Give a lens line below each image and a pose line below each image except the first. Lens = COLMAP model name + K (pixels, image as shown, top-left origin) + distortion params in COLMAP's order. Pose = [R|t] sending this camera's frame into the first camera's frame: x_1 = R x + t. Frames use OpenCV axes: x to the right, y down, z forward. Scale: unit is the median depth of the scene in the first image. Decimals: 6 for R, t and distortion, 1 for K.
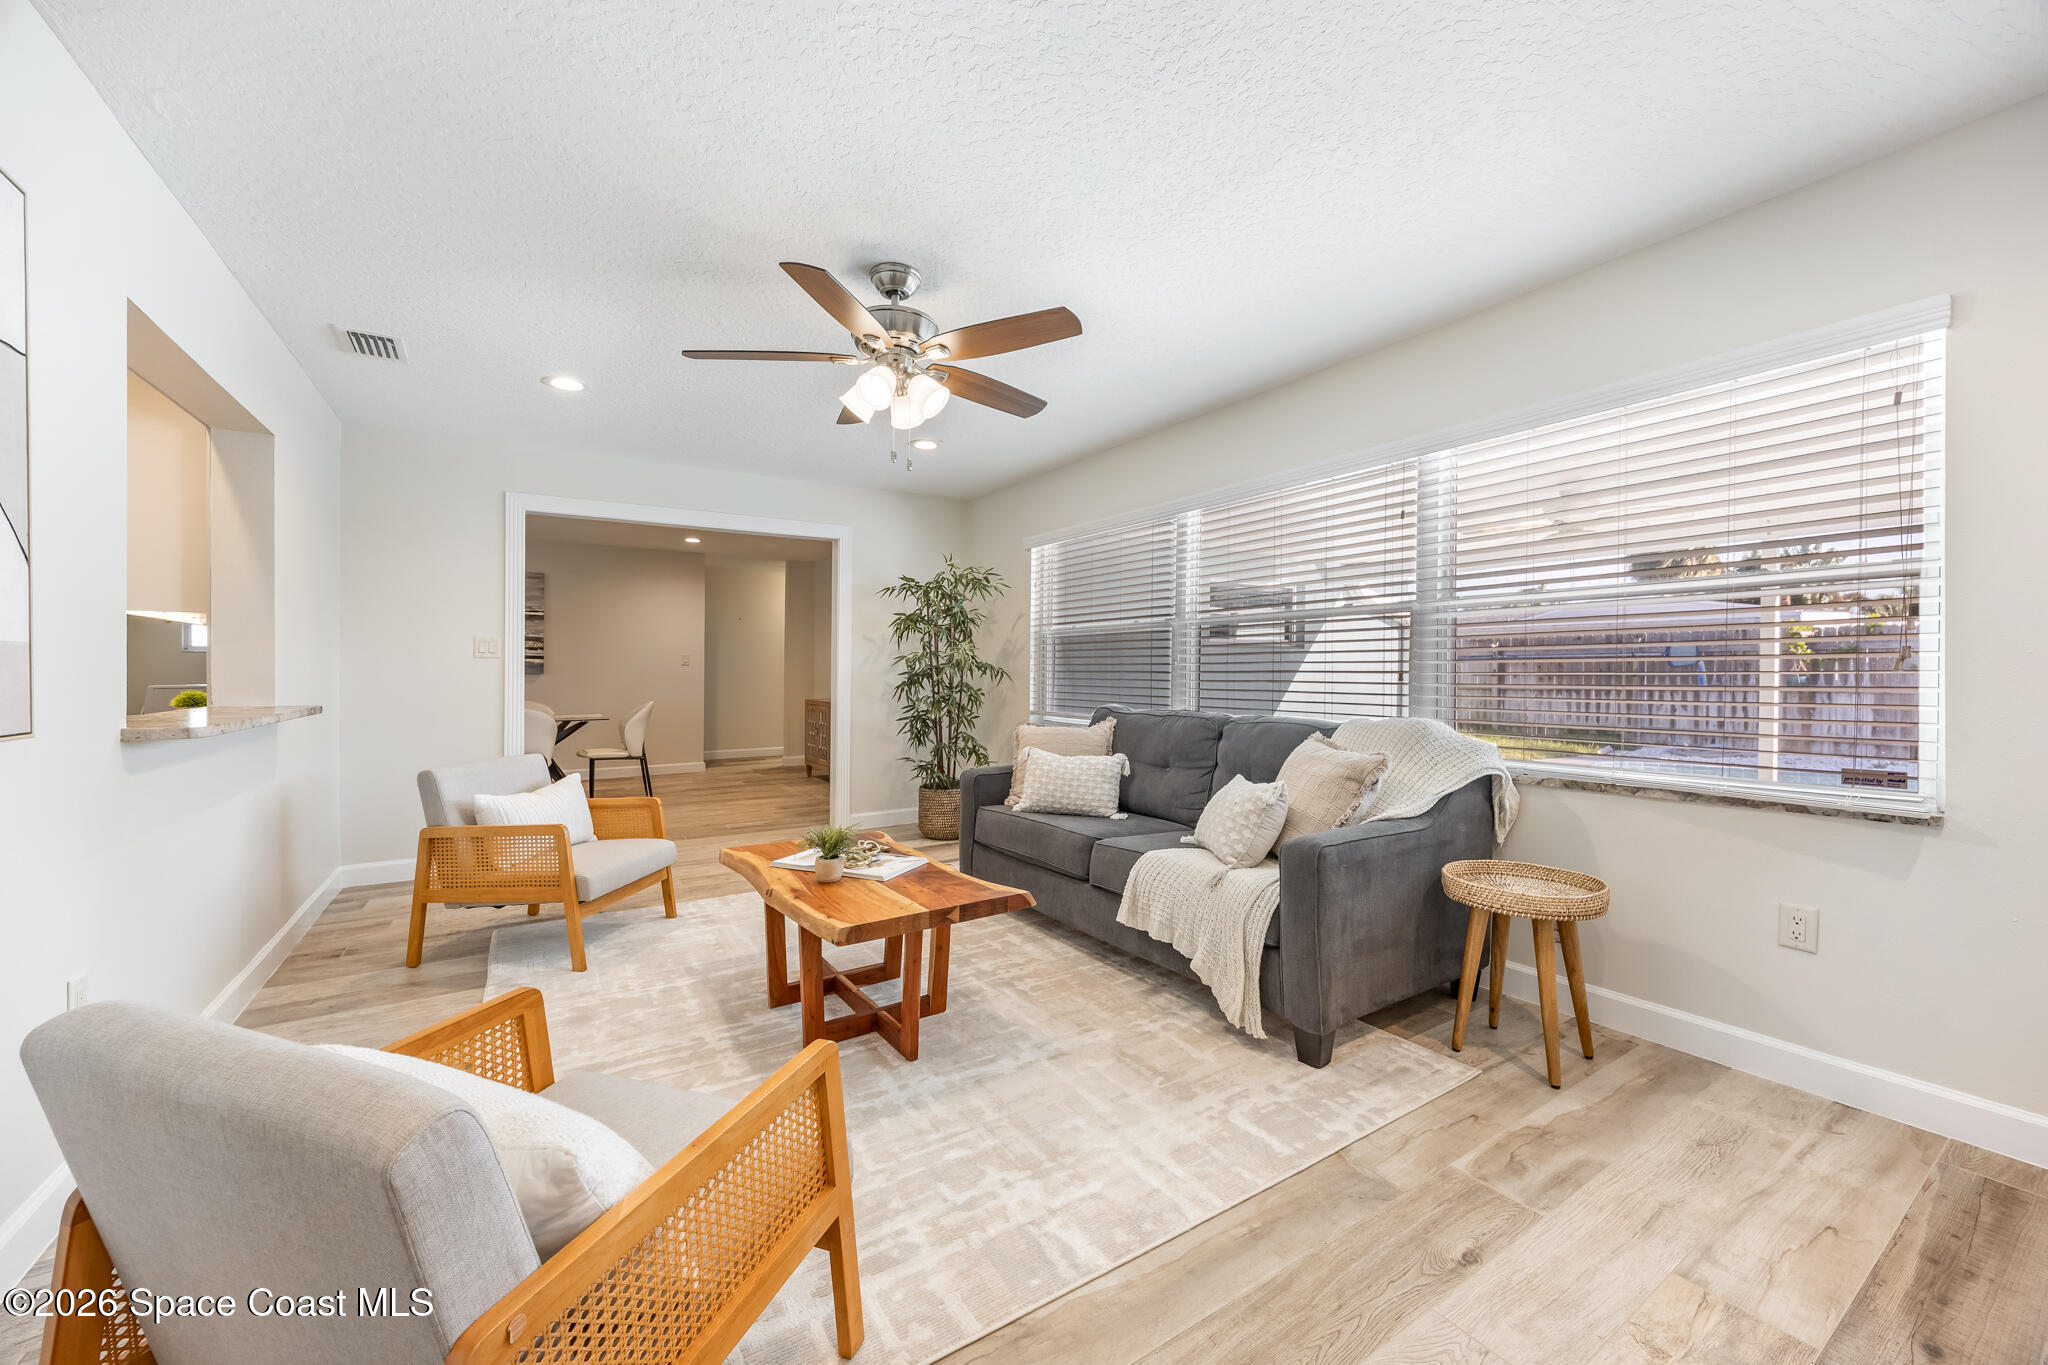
lens RADIAL K [[780.3, 0, 1016.8], [0, 780.3, 677.8], [0, 0, 1]] dist [-0.005094, -0.000066]
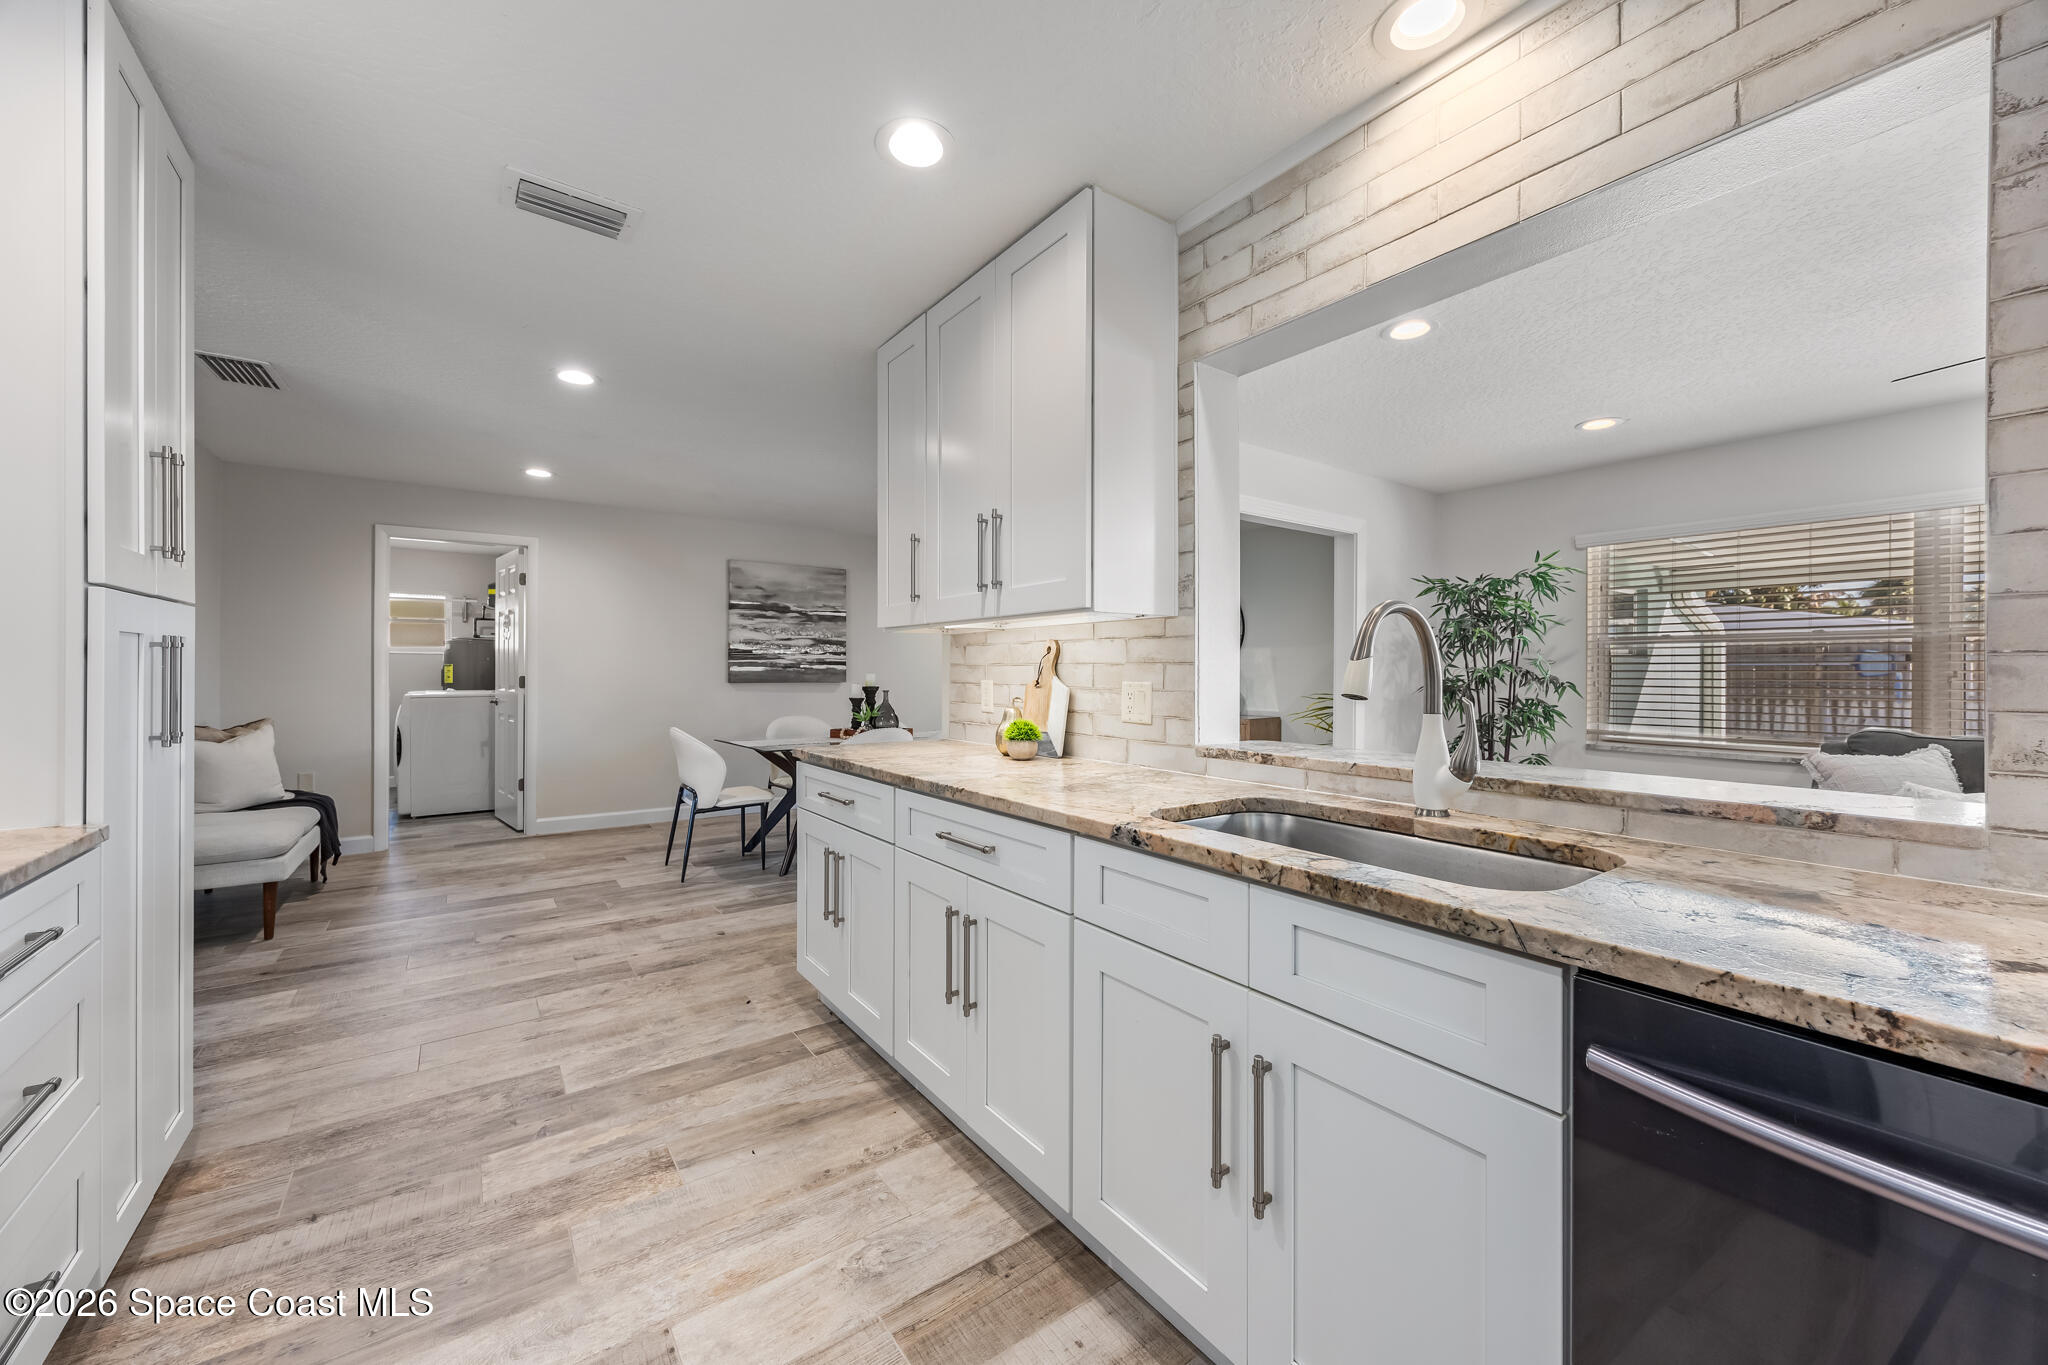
lens RADIAL K [[772.5, 0, 1023.9], [0, 772.5, 670.5], [0, 0, 1]] dist [0.000890, -0.000371]
pose [[0.997936, 0.004035, 0.064091, -1.453322], [-0.003327, 0.999932, -0.011157, -0.029621], [-0.064132, 0.010921, 0.997882, 0.340976]]
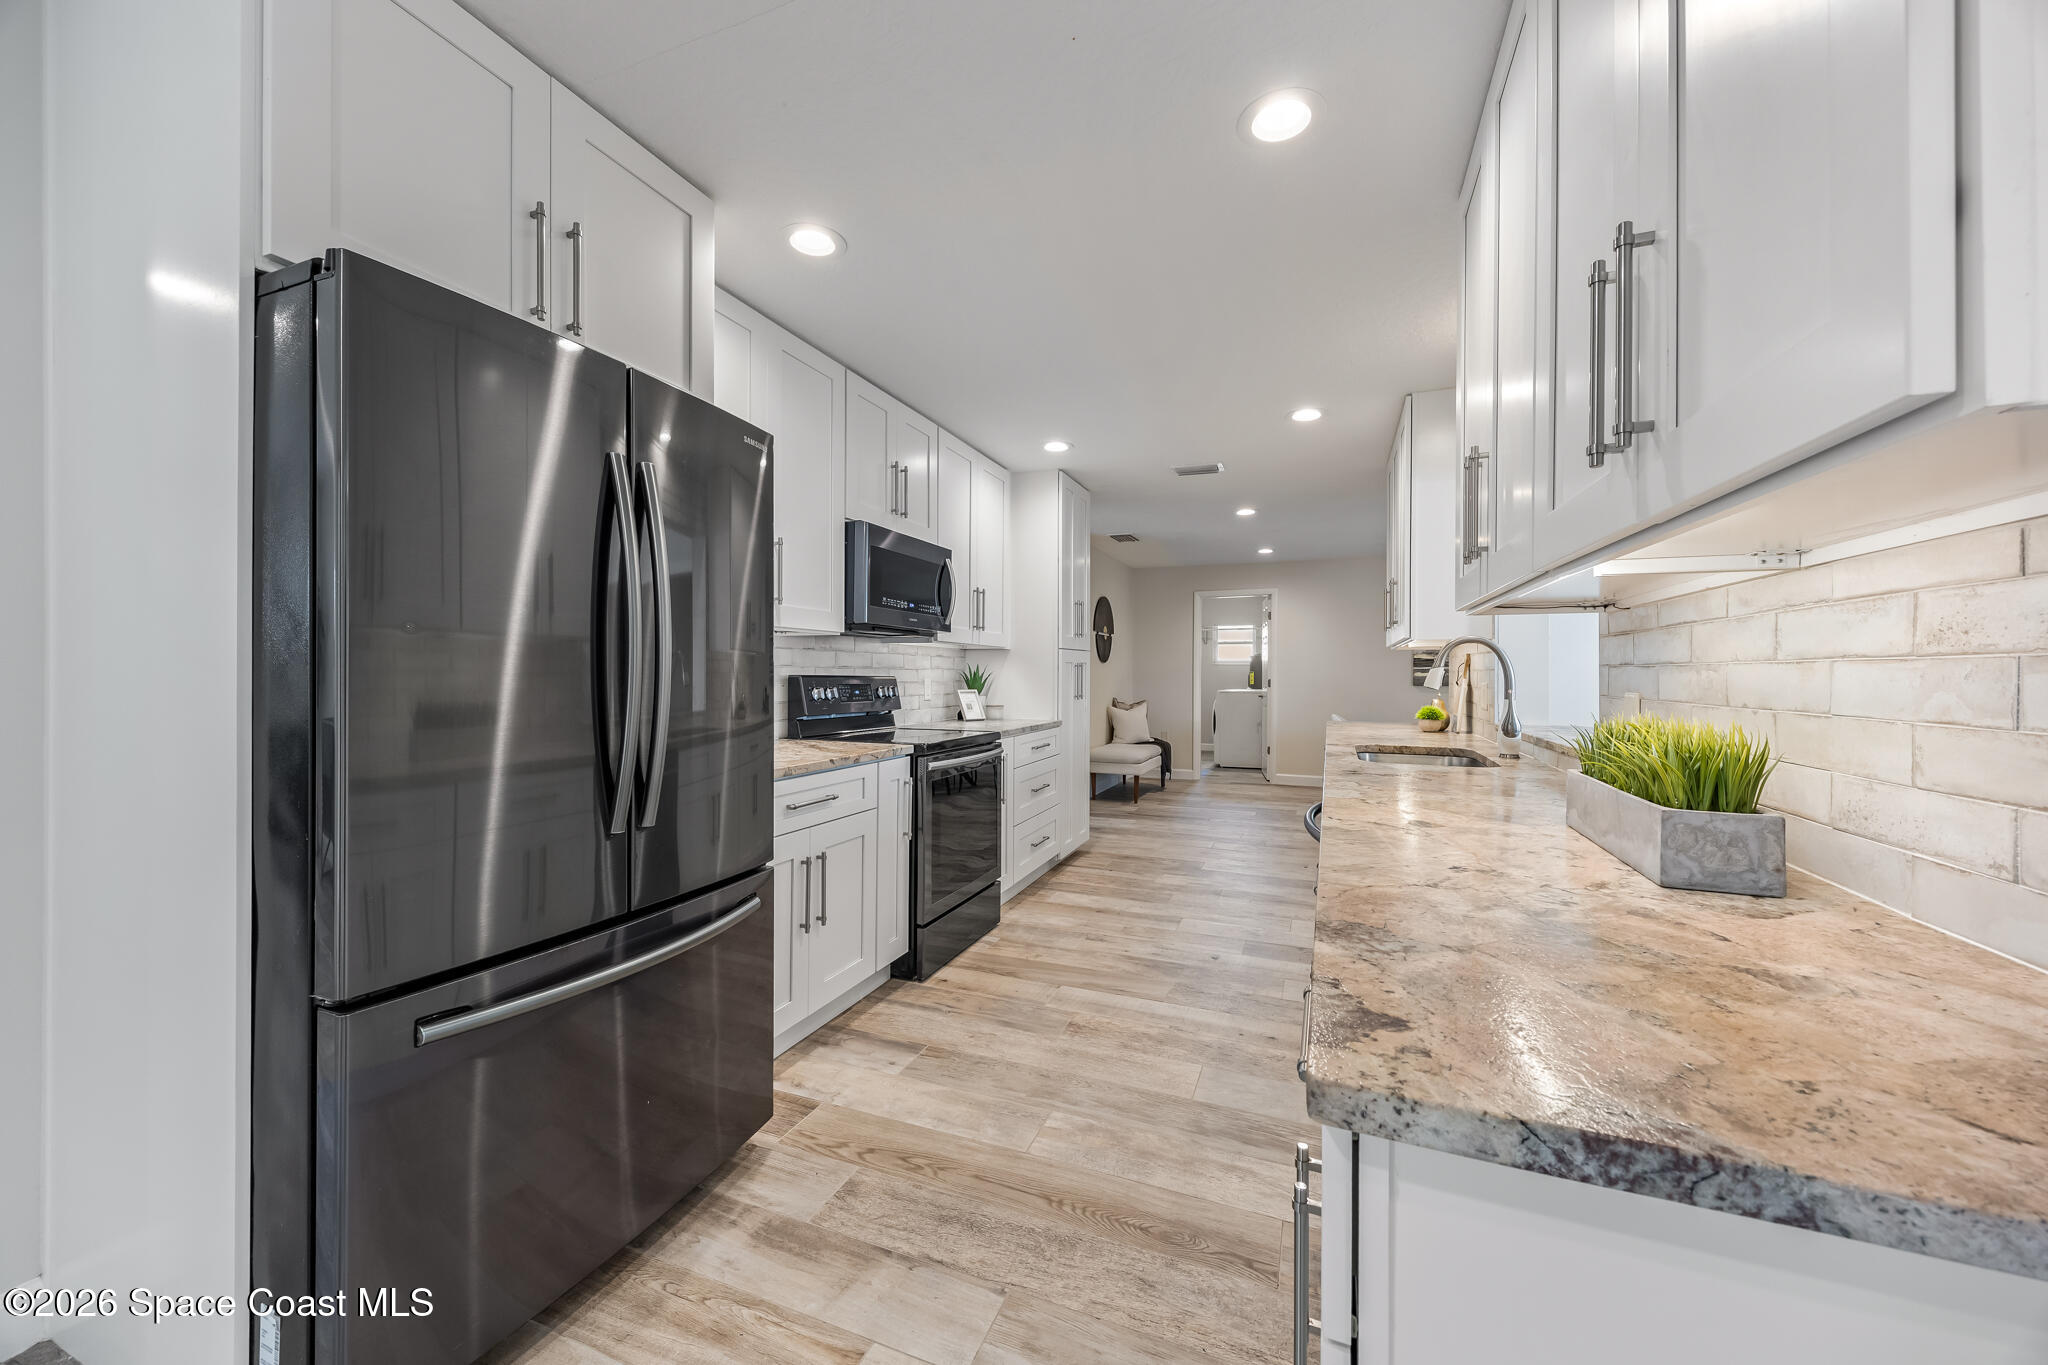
lens RADIAL K [[768.7, 0, 1021.4], [0, 768.7, 677.1], [0, 0, 1]] dist [-0.001494, -0.000714]
pose [[0.585609, 0.006620, -0.810566, -0.639310], [-0.013716, 0.999904, -0.001743, -0.021930], [0.810477, 0.012139, 0.585644, -0.220948]]
